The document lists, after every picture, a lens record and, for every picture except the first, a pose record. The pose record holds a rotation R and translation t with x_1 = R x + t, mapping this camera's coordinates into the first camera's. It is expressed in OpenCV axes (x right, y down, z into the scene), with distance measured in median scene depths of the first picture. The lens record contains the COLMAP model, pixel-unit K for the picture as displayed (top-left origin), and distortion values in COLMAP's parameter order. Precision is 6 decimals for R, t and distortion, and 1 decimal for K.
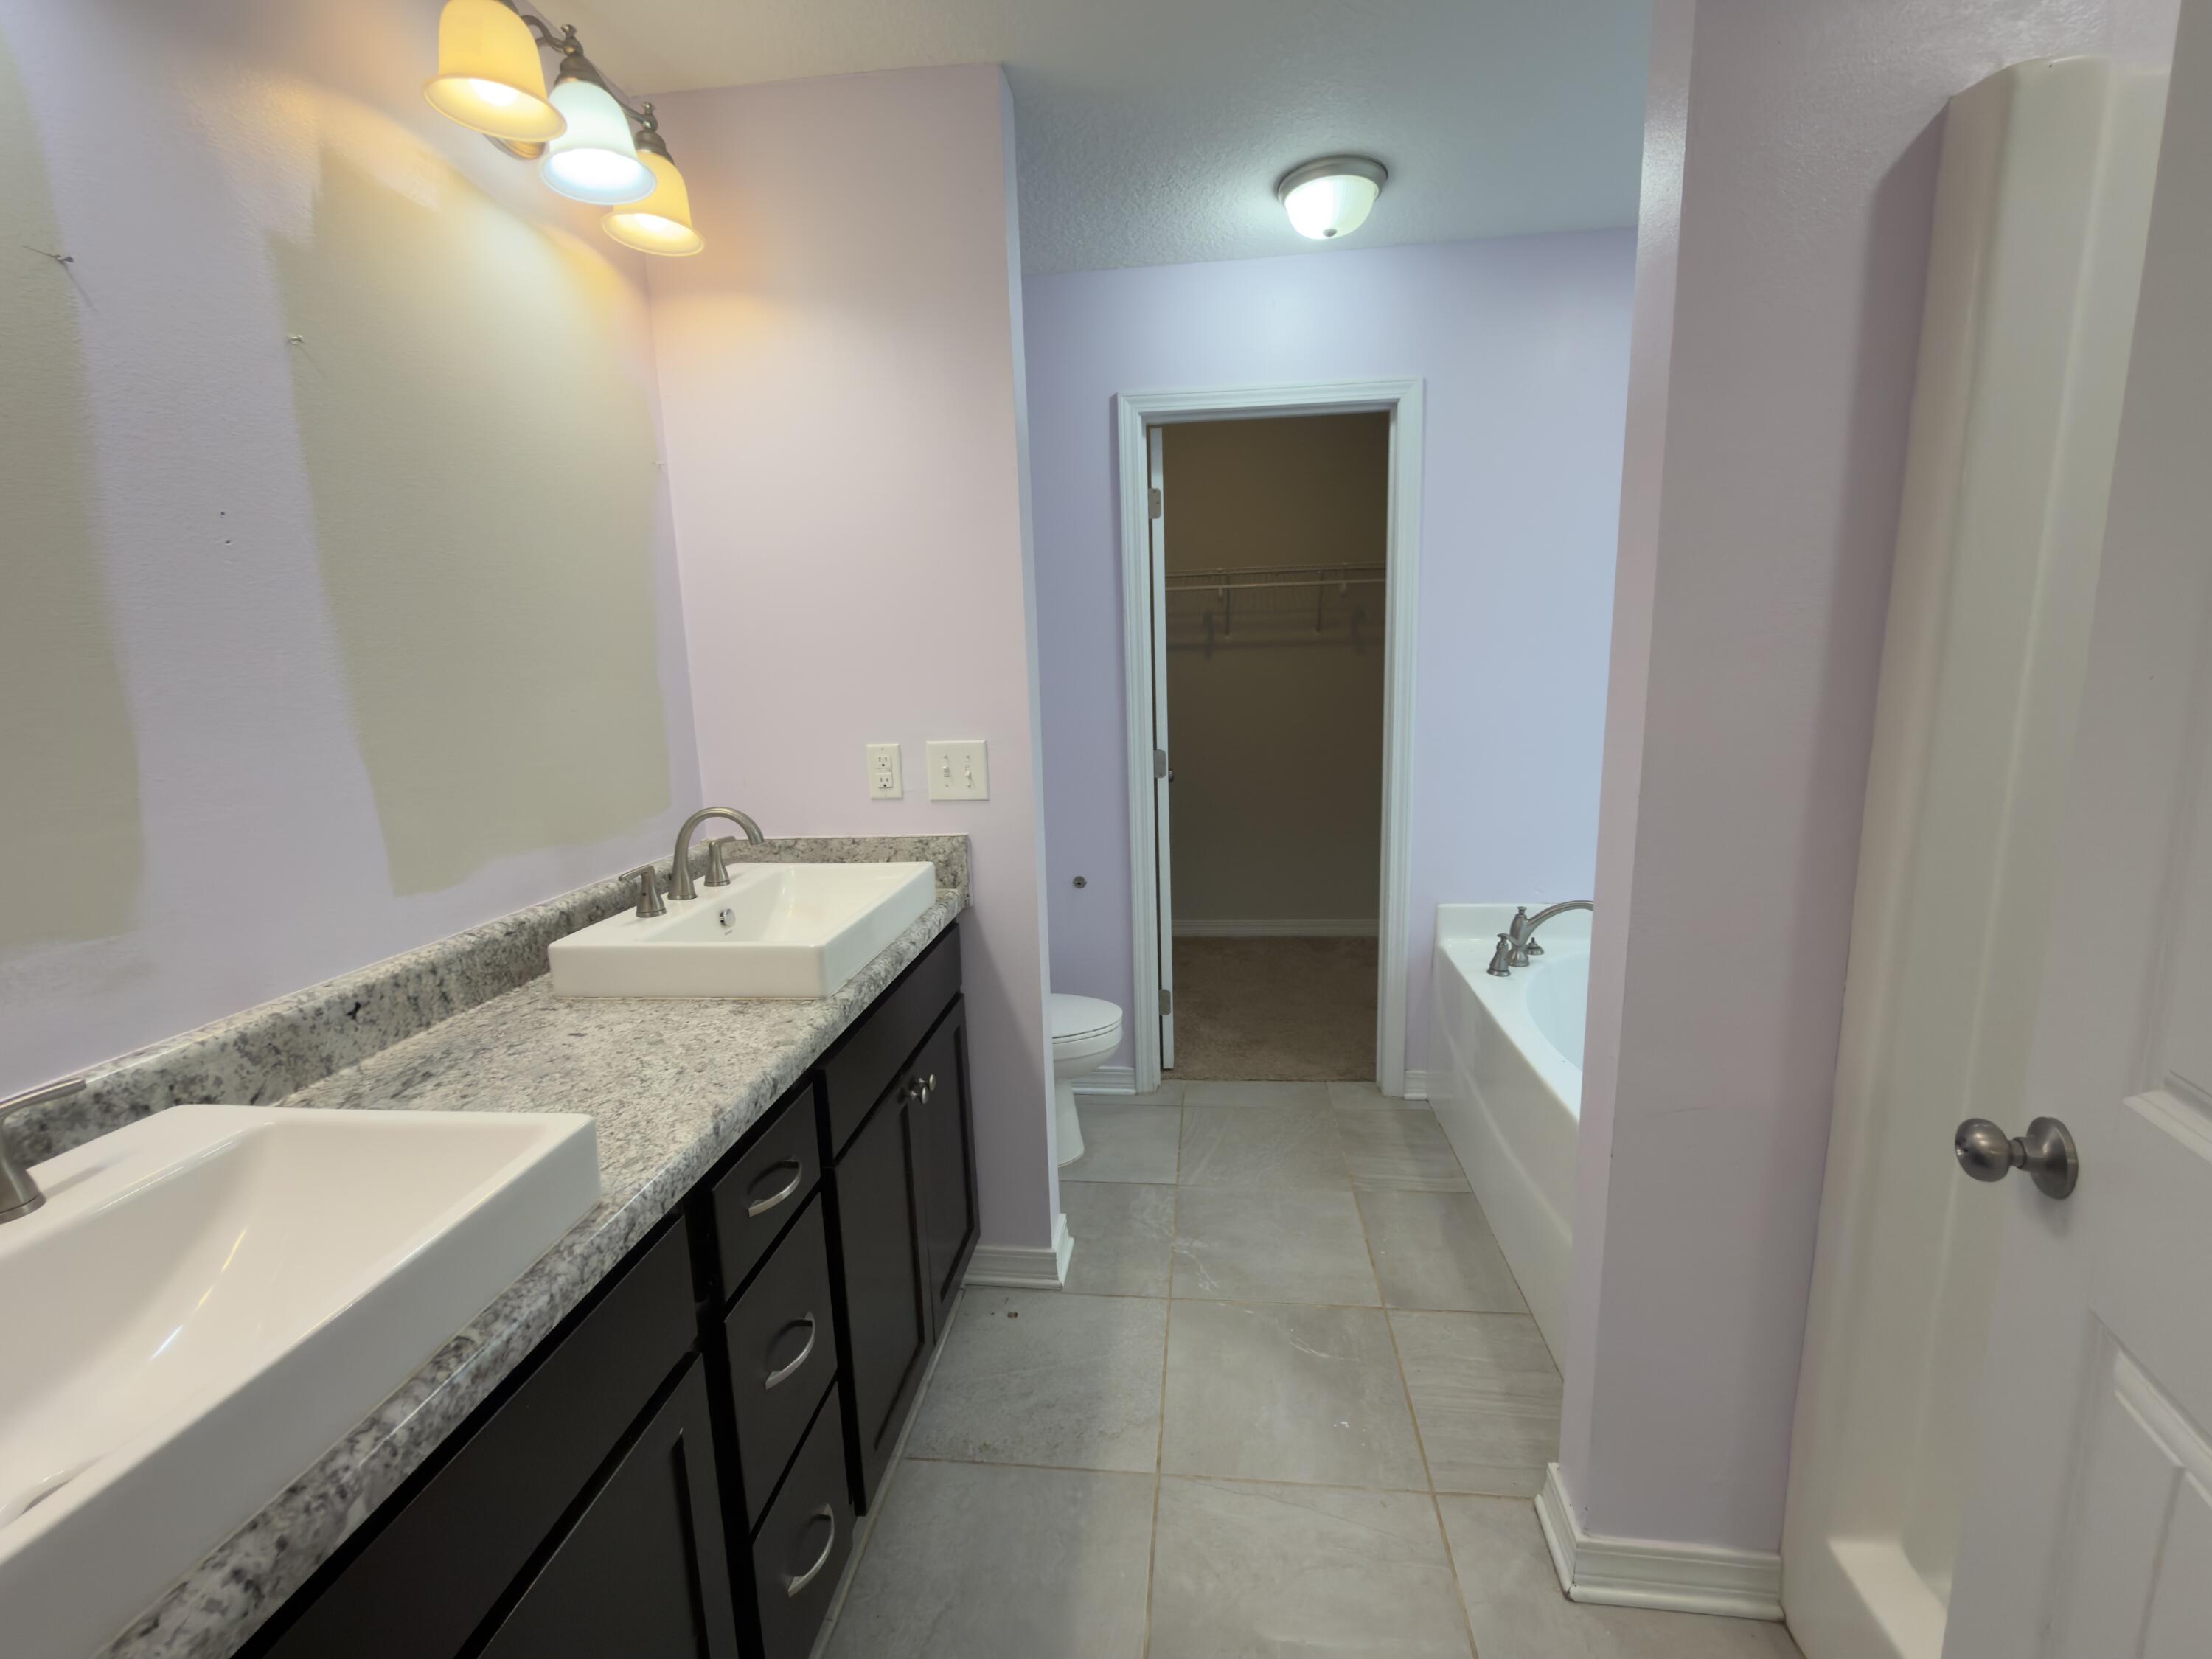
lens RADIAL K [[989.4, 0, 1098.3], [0, 989.4, 839.7], [0, 0, 1]] dist [0.028467, 0.000097]
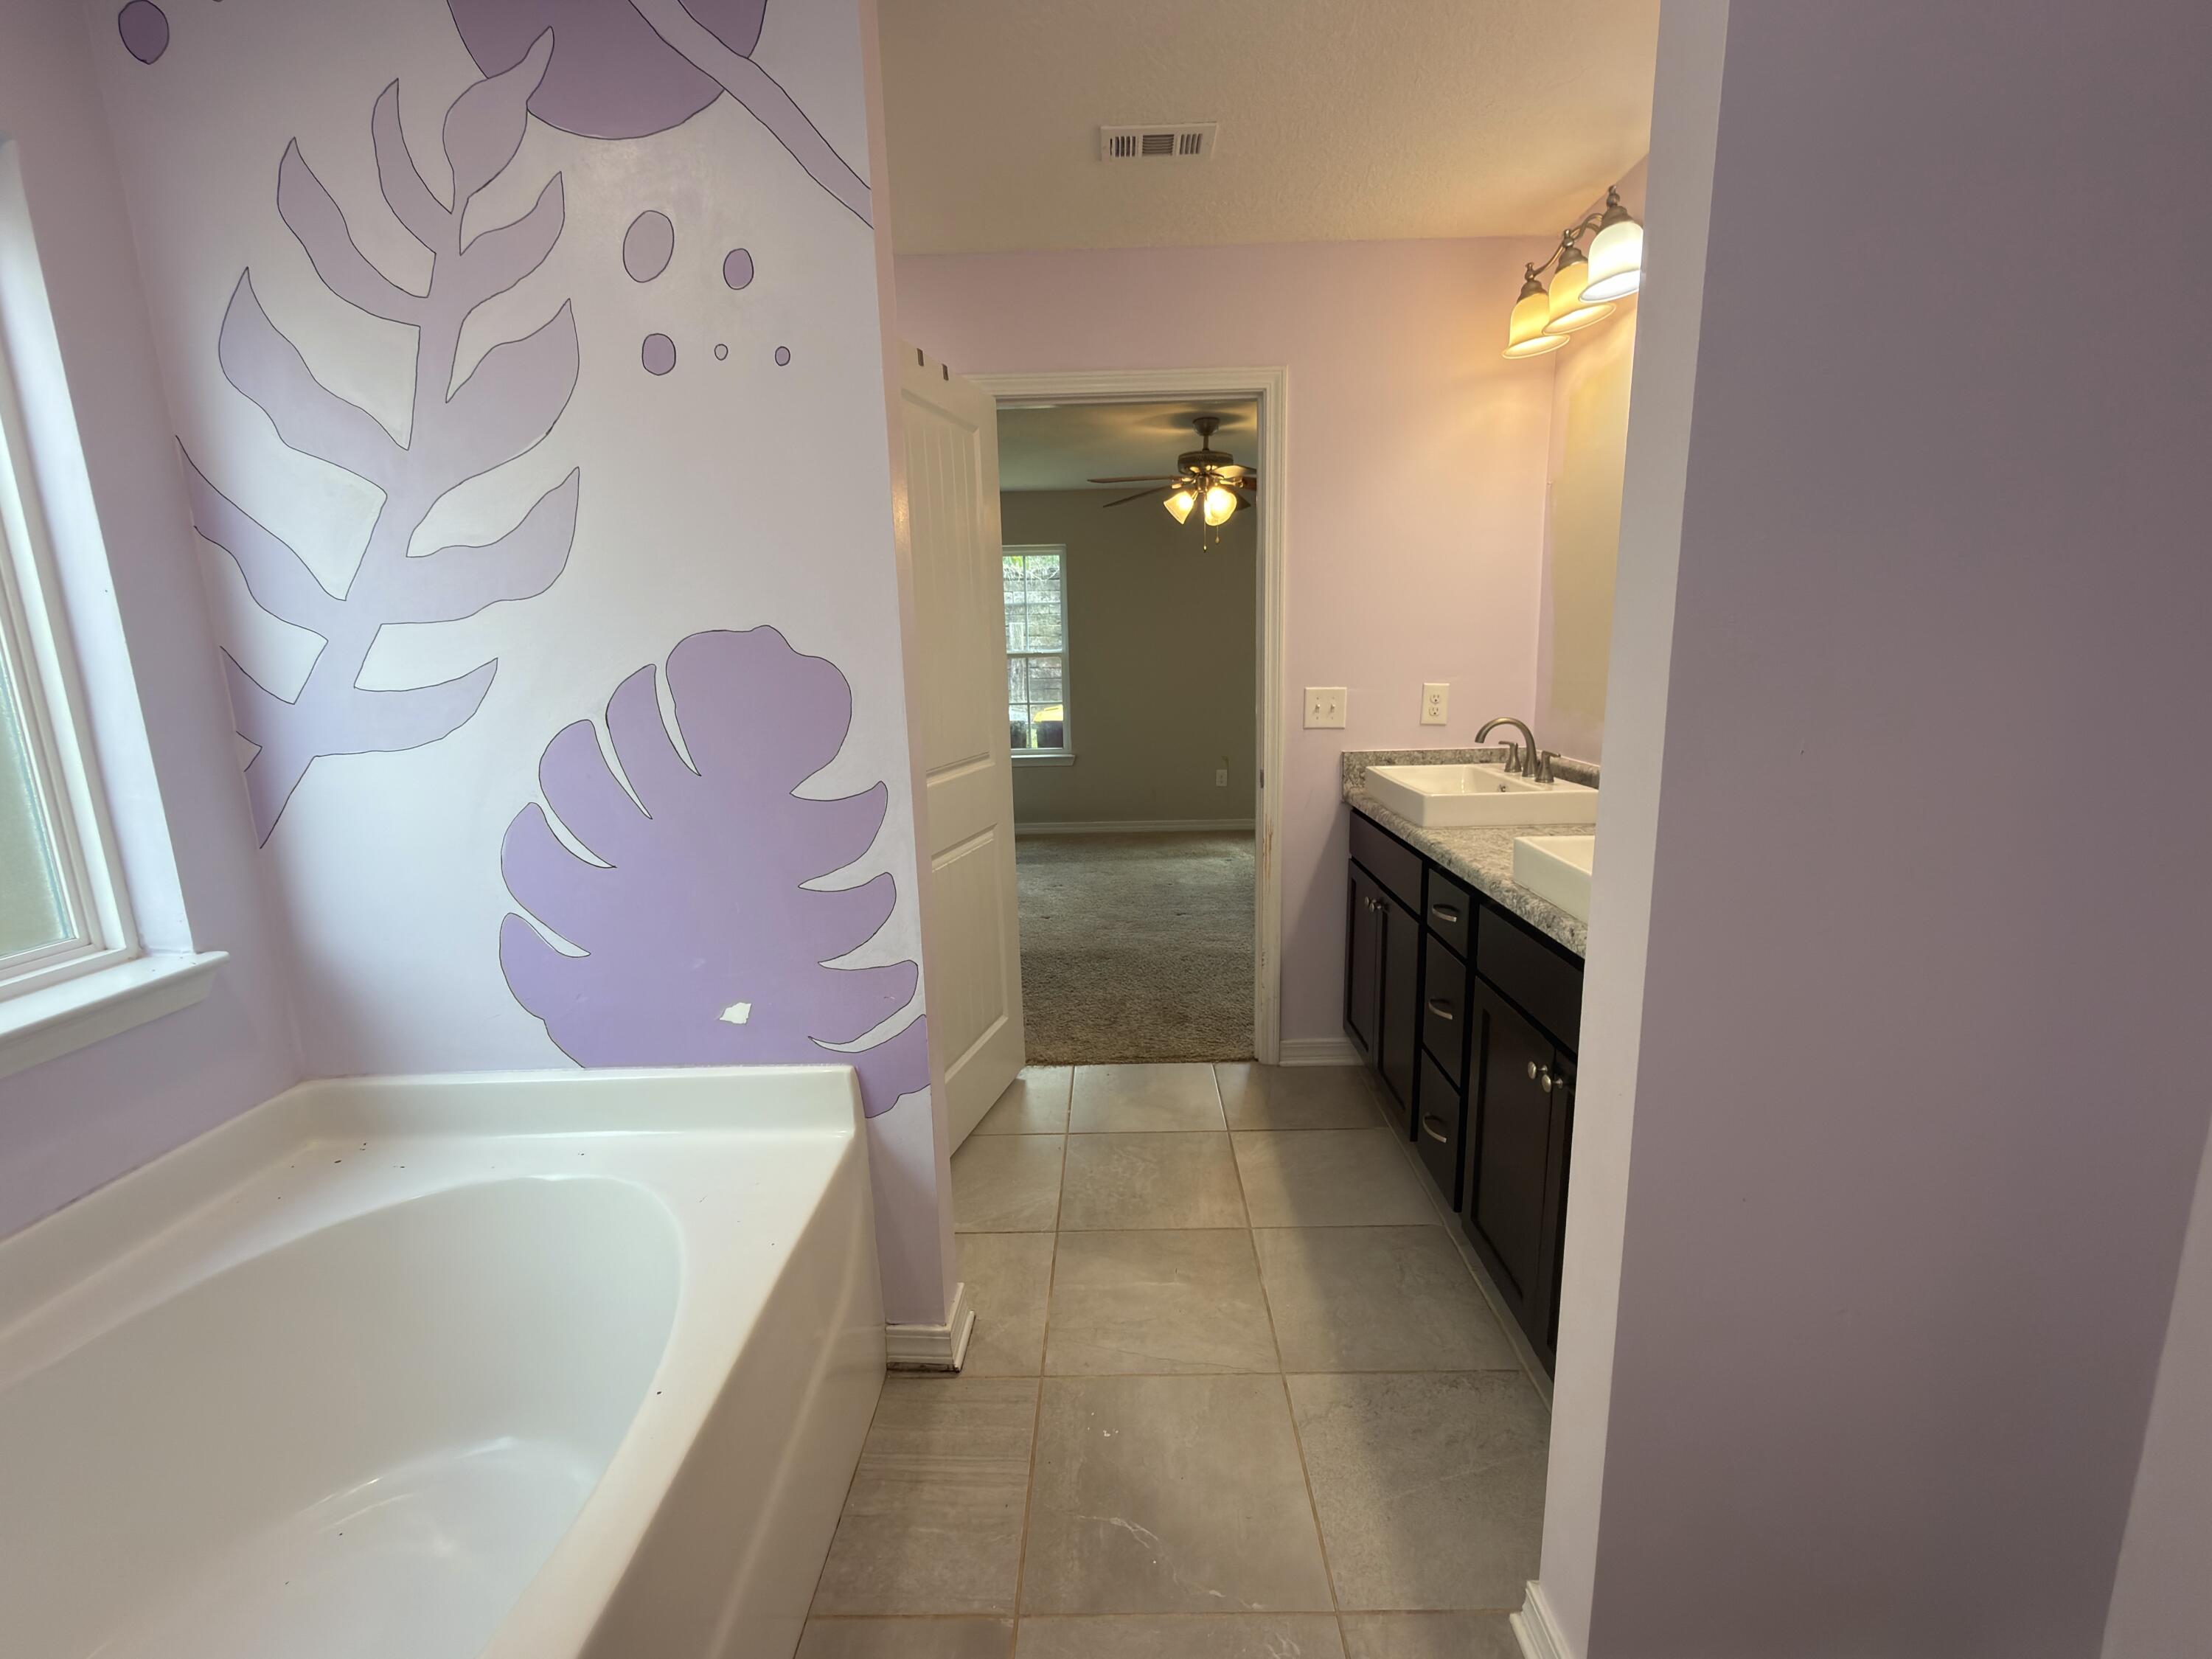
lens RADIAL K [[989.4, 0, 1098.3], [0, 989.4, 839.7], [0, 0, 1]] dist [0.028467, 0.000097]
pose [[-0.993792, 0.073832, -0.083227, 0.265725], [0.039226, 0.932553, 0.358895, -0.271569], [0.104111, 0.353402, -0.929660, 1.539037]]
